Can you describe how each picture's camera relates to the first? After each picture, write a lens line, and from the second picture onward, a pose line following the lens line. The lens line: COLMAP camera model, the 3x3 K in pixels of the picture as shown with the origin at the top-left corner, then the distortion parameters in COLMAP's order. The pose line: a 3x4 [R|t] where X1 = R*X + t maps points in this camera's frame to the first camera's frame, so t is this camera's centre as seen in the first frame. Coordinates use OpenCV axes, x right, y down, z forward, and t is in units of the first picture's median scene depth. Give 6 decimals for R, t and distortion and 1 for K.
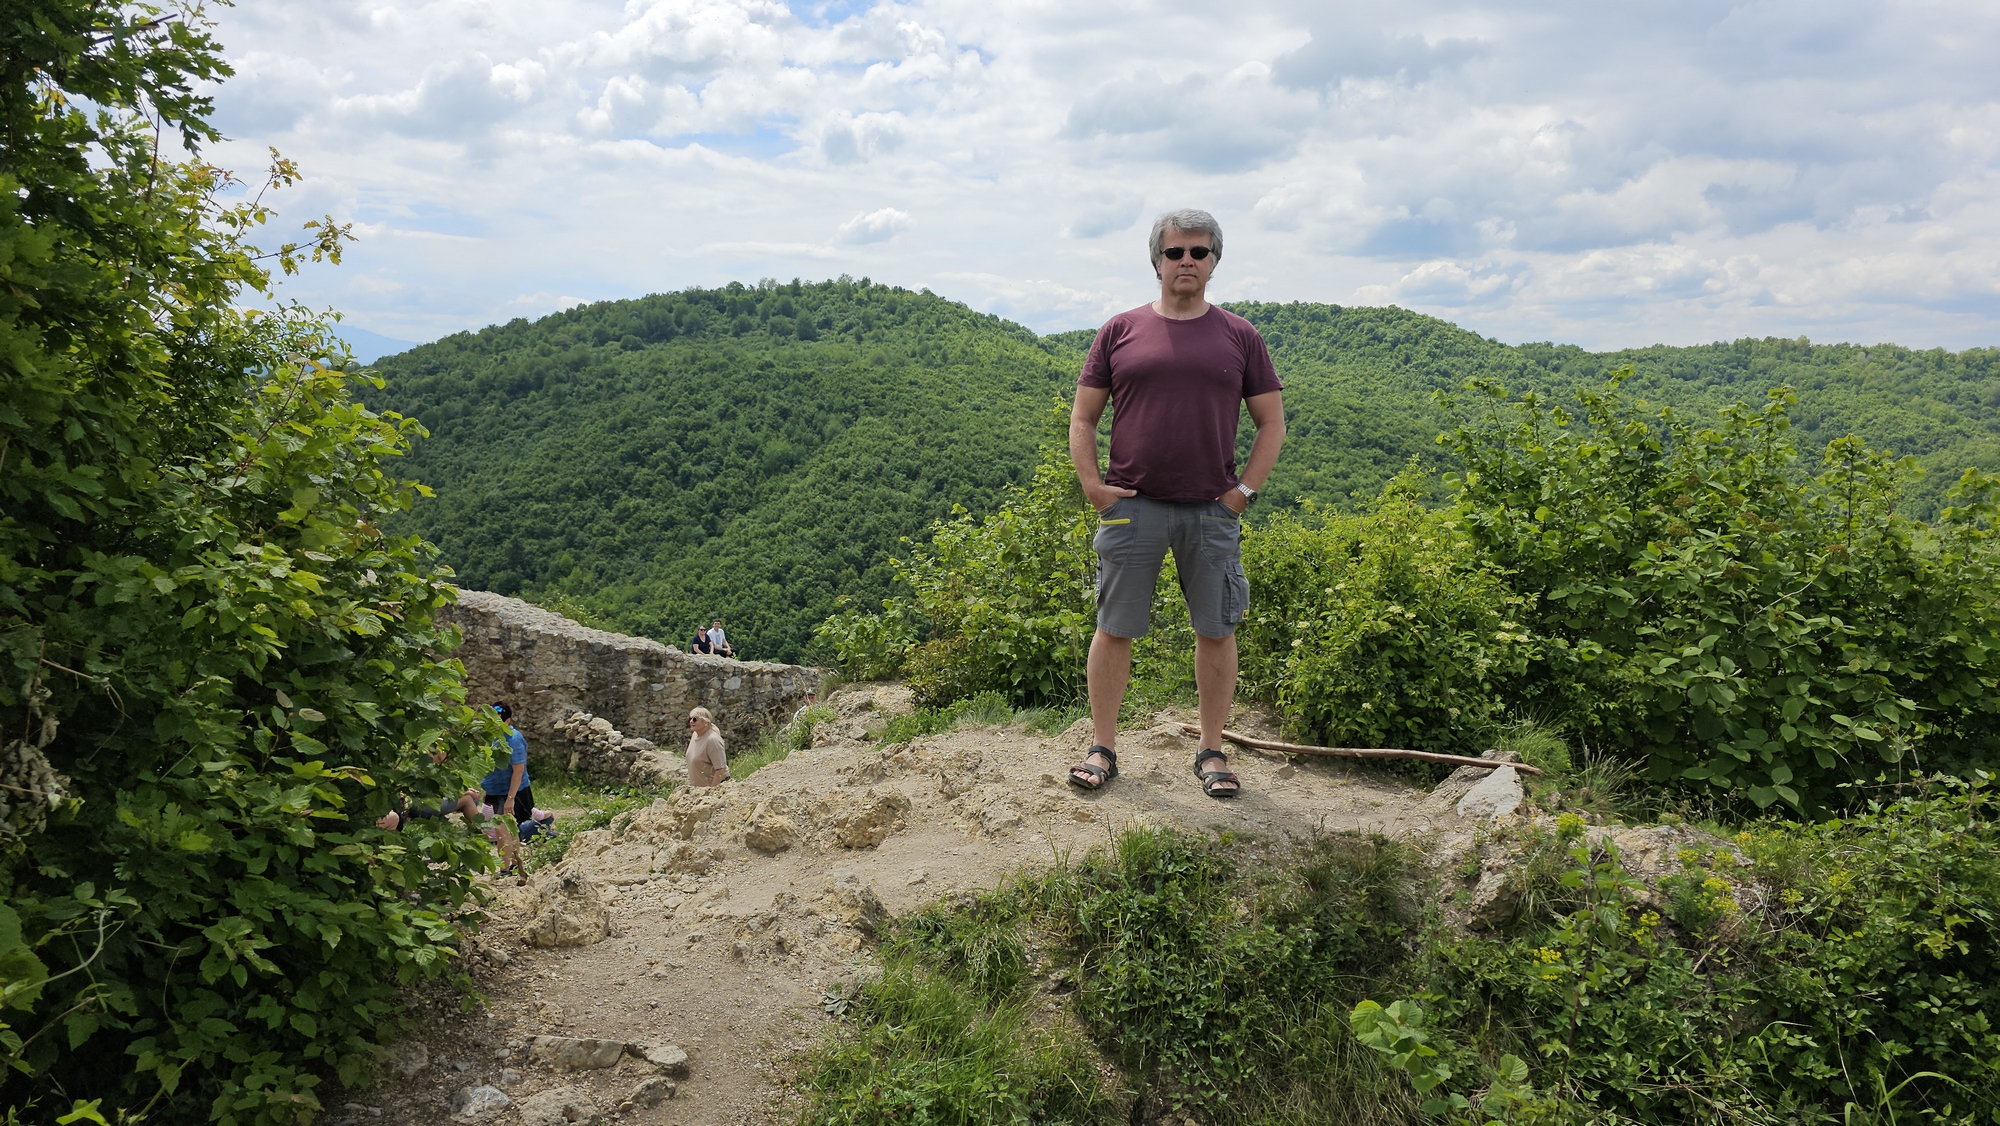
lens RADIAL K [[1321.4, 0, 1000.0], [0, 1321.4, 563.0], [0, 0, 1]] dist [0.000601, -0.086446]
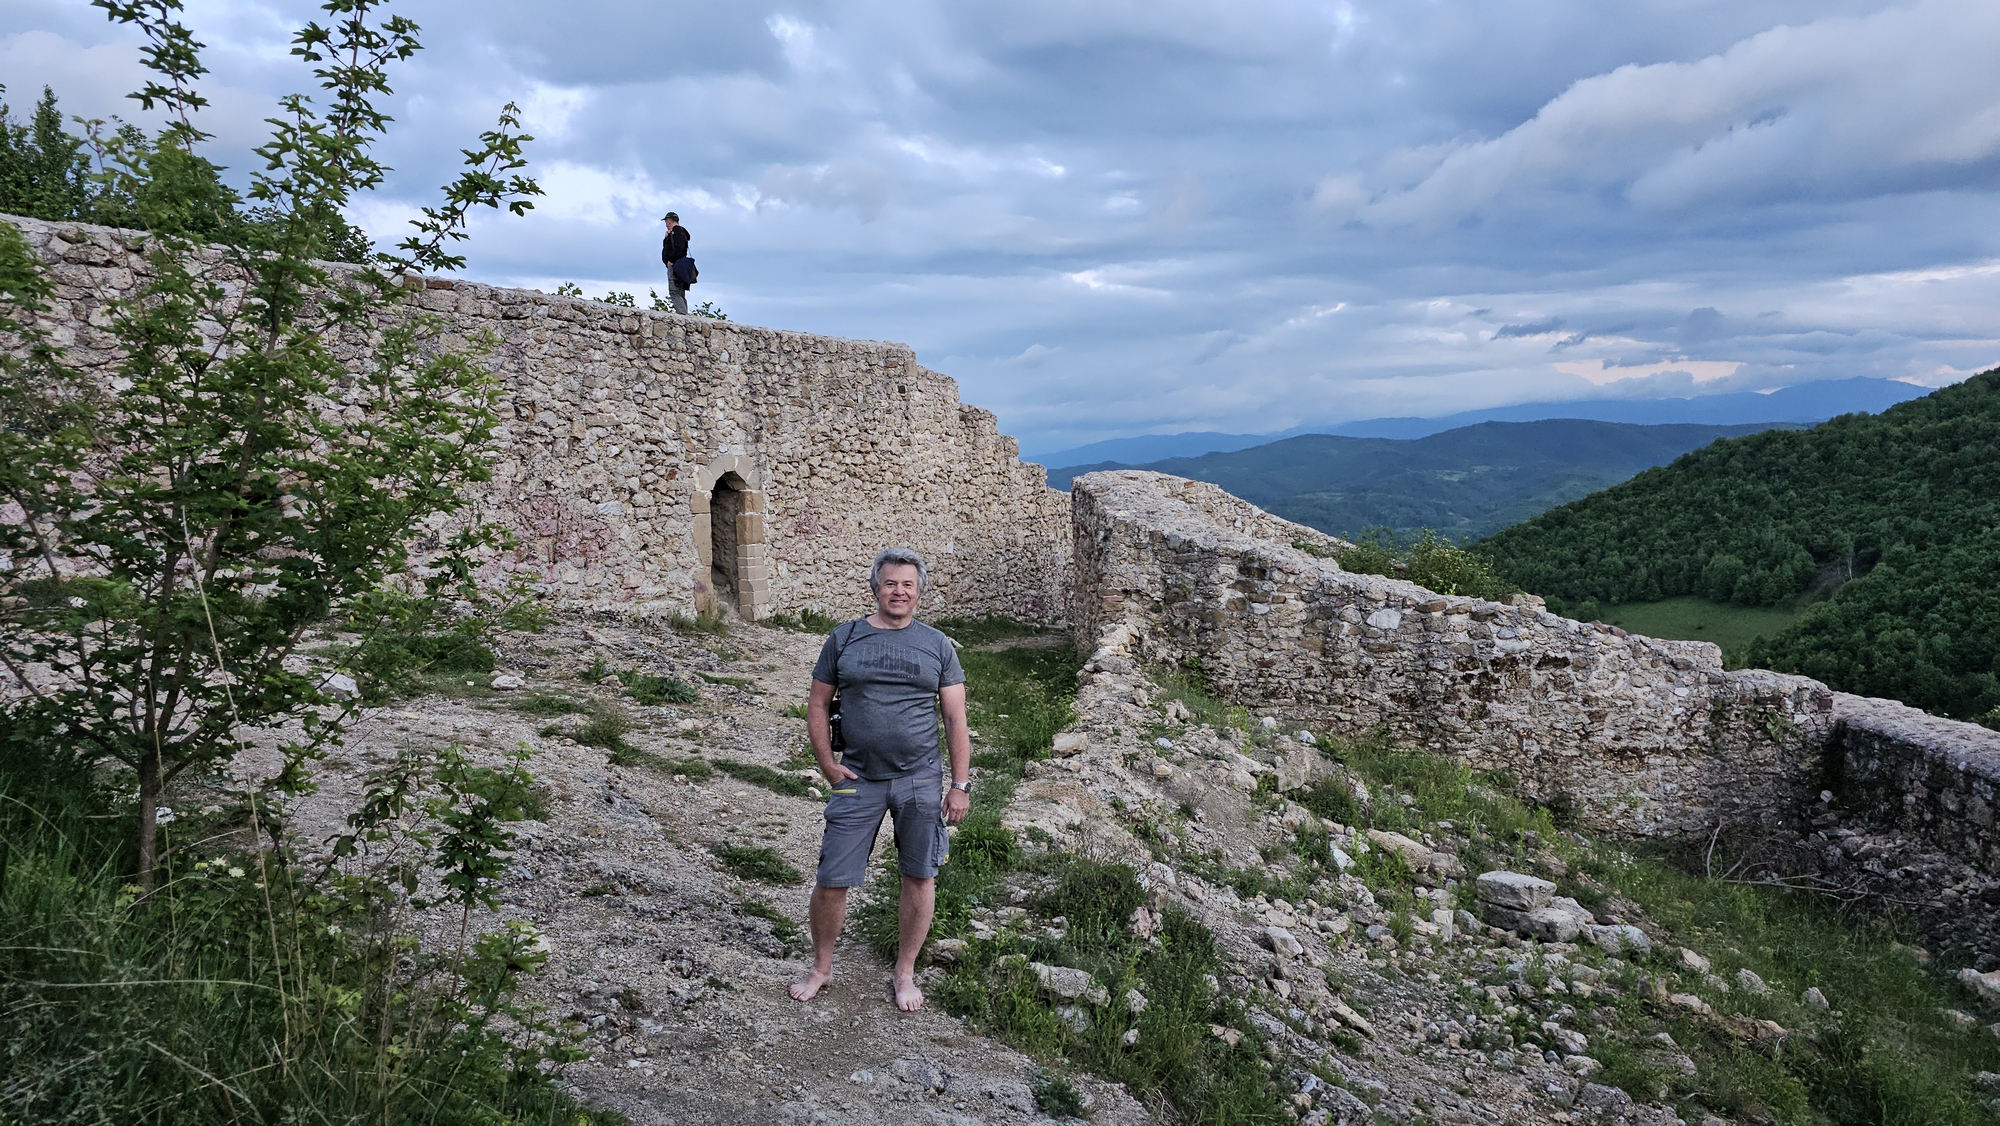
lens RADIAL K [[1308.6, 0, 1060.2], [0, 1308.6, 569.3], [0, 0, 1]] dist [0.059408, -0.085782]
pose [[0.517165, 0.025361, -0.855510, 0.261876], [-0.065591, 0.997796, -0.010072, 0.087105], [0.853369, 0.061322, 0.517689, 0.561718]]
